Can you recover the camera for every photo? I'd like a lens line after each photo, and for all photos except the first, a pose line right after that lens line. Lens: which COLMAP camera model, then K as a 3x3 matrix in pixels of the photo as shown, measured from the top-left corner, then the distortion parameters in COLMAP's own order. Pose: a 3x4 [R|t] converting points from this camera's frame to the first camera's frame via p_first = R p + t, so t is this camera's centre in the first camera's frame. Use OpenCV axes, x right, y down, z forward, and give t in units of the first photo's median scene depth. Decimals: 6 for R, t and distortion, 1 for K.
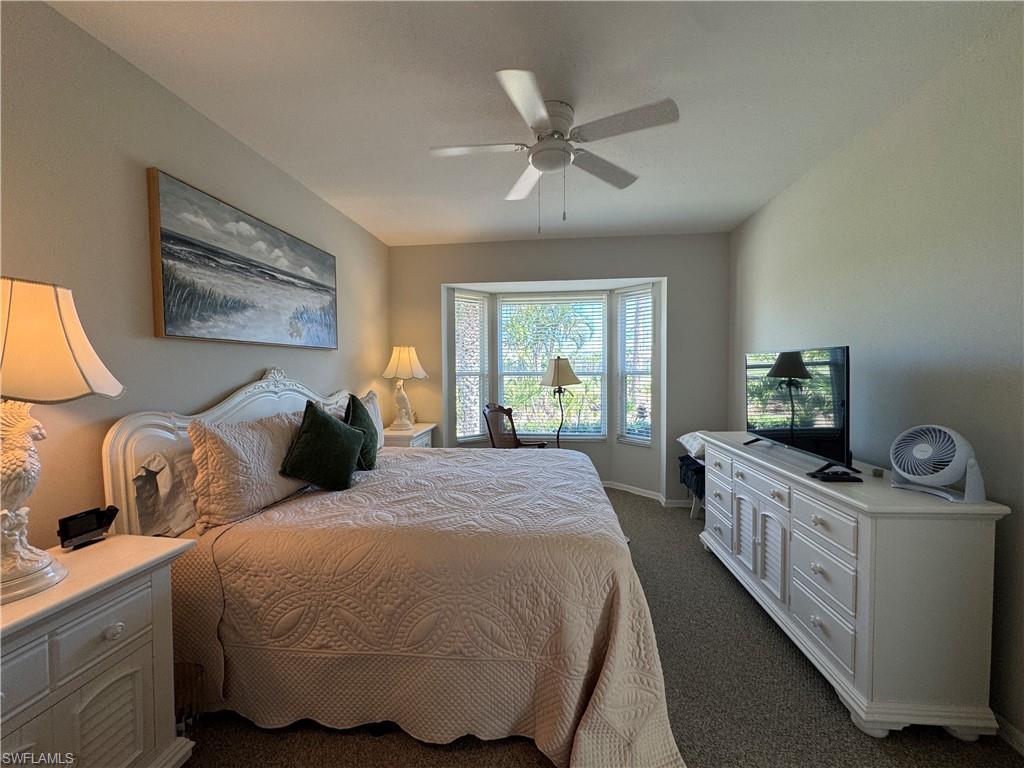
lens RADIAL K [[411.3, 0, 516.0], [0, 411.3, 384.0], [0, 0, 1]] dist [-0.000147, 0.000786]
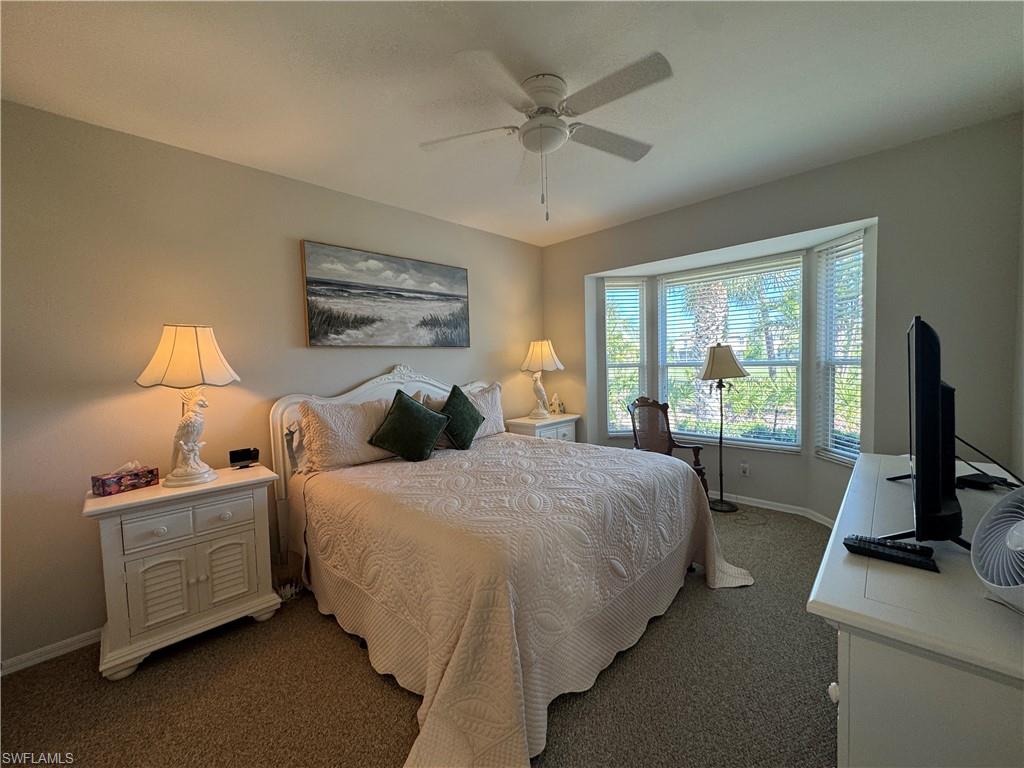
lens RADIAL K [[411.3, 0, 510.4], [0, 411.3, 385.3], [0, 0, 1]] dist [-0.000147, 0.000786]
pose [[0.785295, 0.021192, -0.618759, 0.548484], [-0.002552, 0.999516, 0.030994, -0.014479], [0.619116, -0.022760, 0.784970, 0.184661]]
